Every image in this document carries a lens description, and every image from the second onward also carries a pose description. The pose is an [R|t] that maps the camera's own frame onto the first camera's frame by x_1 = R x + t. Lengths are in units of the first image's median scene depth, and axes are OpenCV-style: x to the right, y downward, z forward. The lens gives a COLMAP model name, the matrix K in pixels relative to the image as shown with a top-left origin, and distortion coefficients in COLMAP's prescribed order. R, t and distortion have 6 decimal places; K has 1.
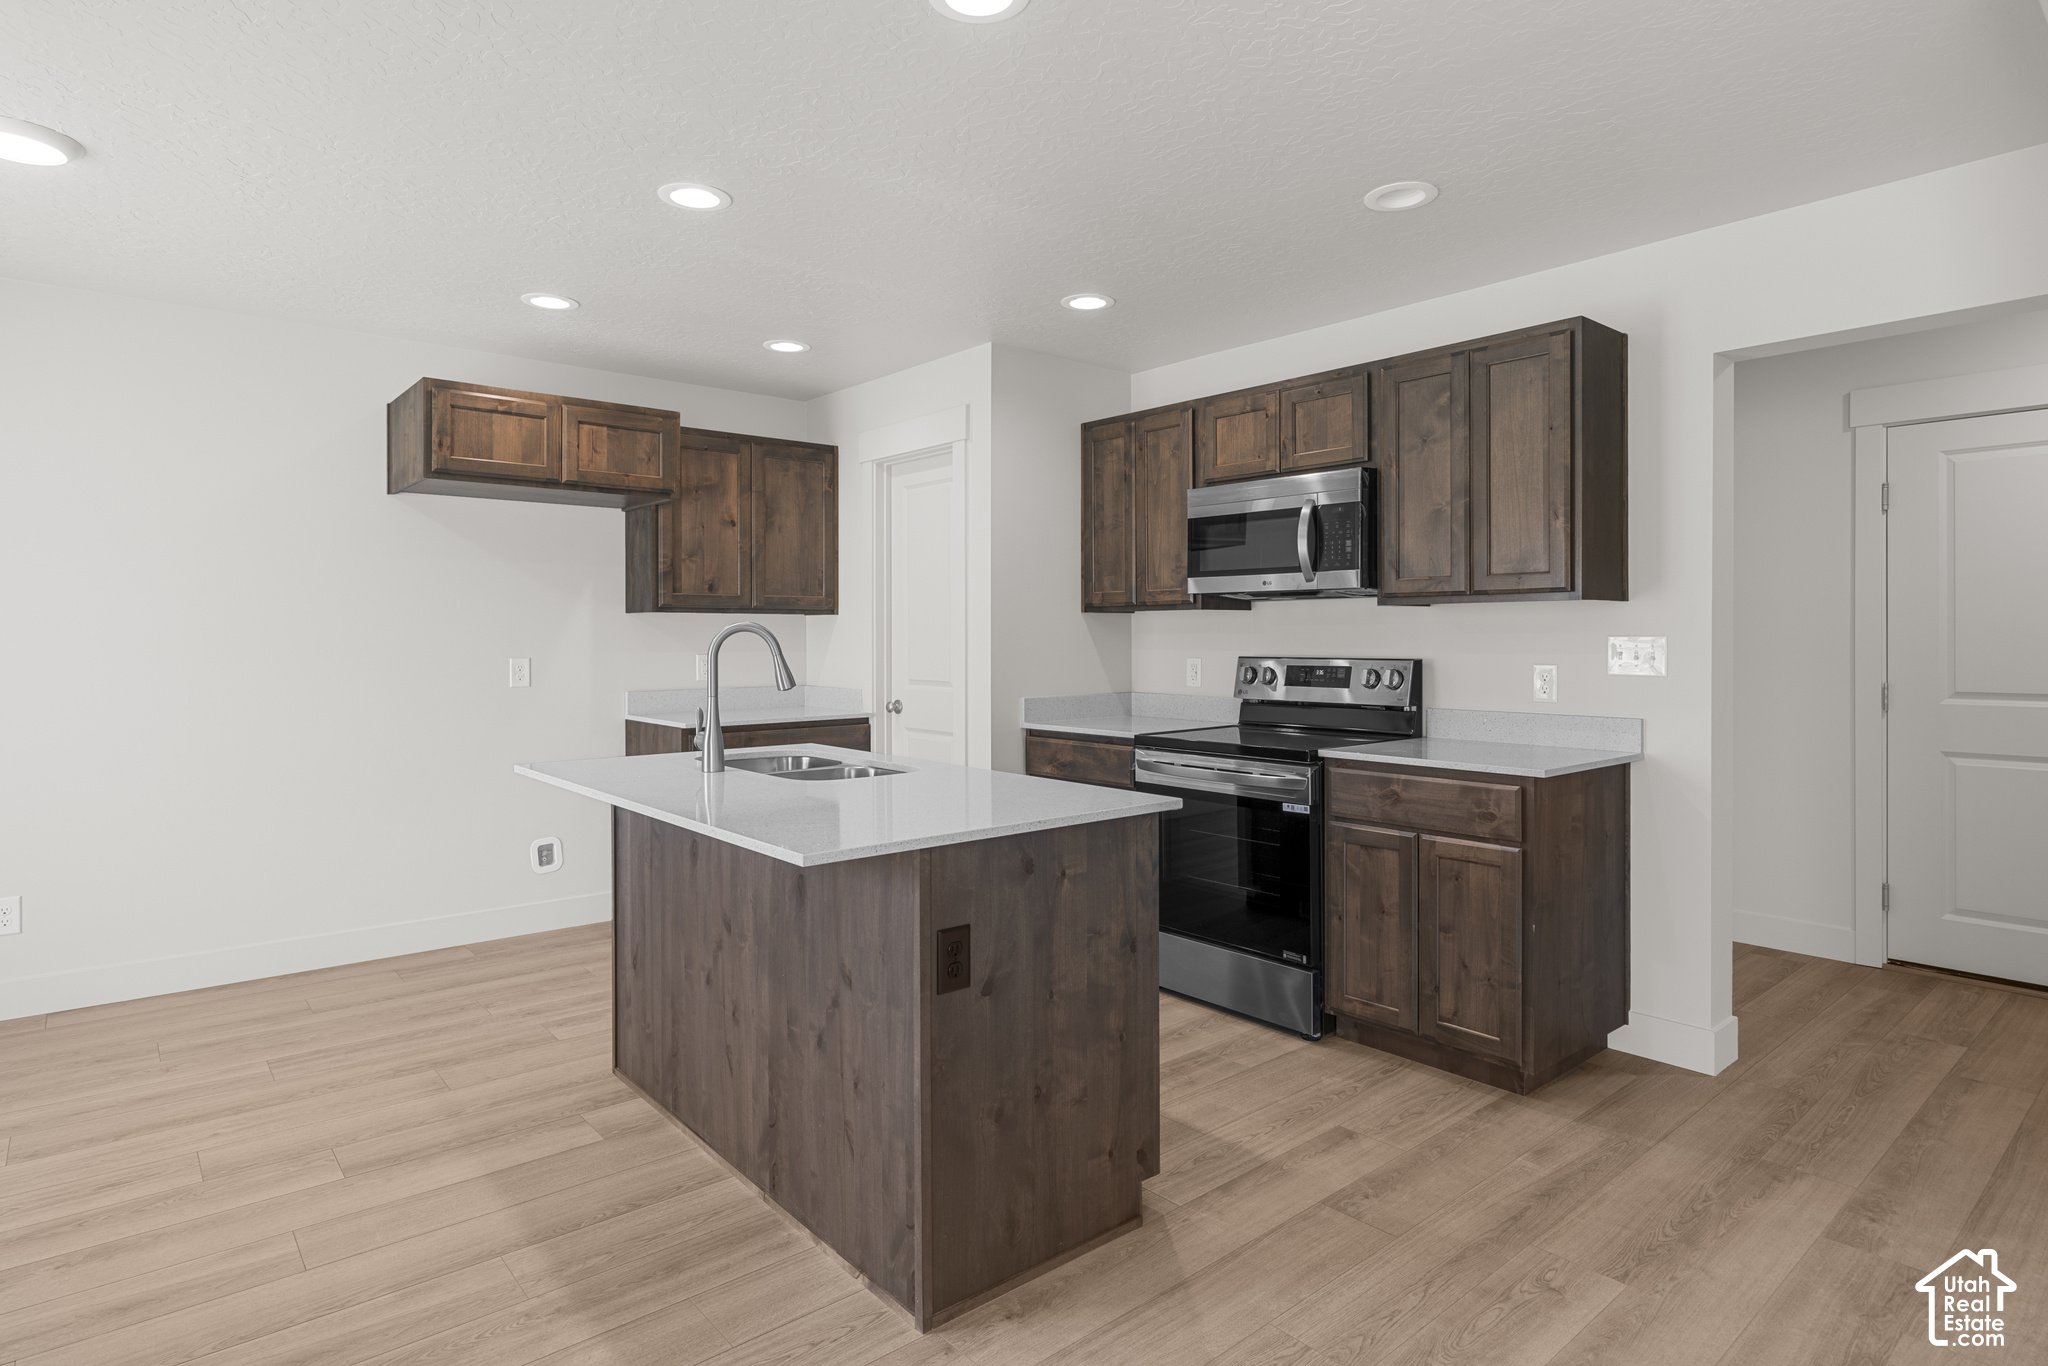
lens RADIAL K [[1095.1, 0, 1024.0], [0, 1095.1, 638.9], [0, 0, 1]] dist [-0.015165, 0.000280]
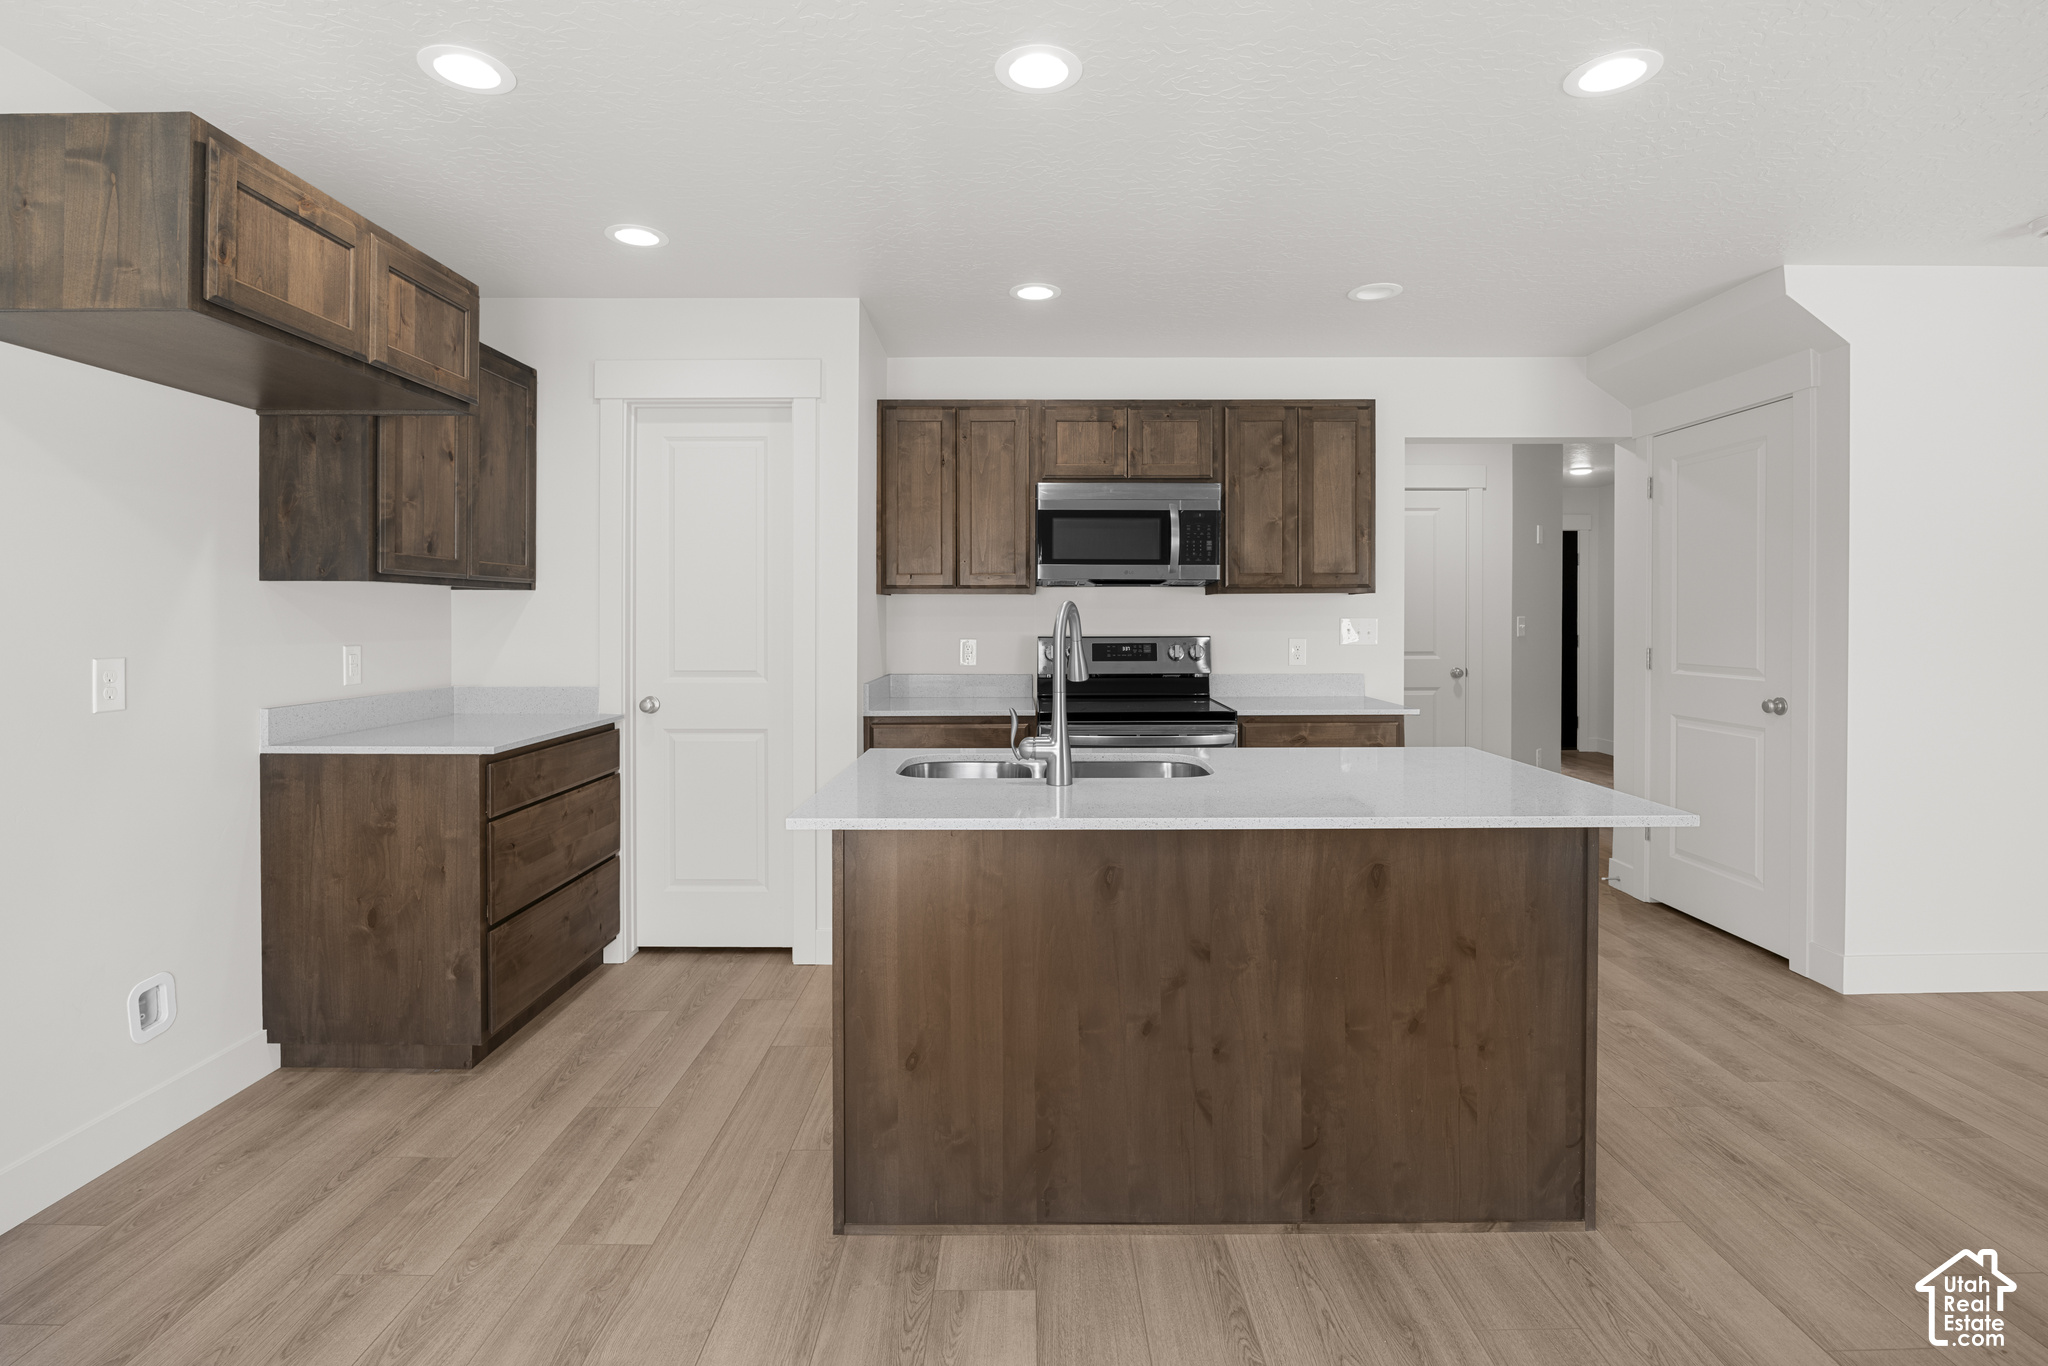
lens RADIAL K [[983.7, 0, 1025.3], [0, 983.7, 619.4], [0, 0, 1]] dist [-0.015941, 0.000391]
pose [[0.647098, -0.001625, 0.762405, -0.640678], [0.001878, 0.999998, 0.000537, -0.001882], [-0.762405, 0.001084, 0.647099, 0.405172]]
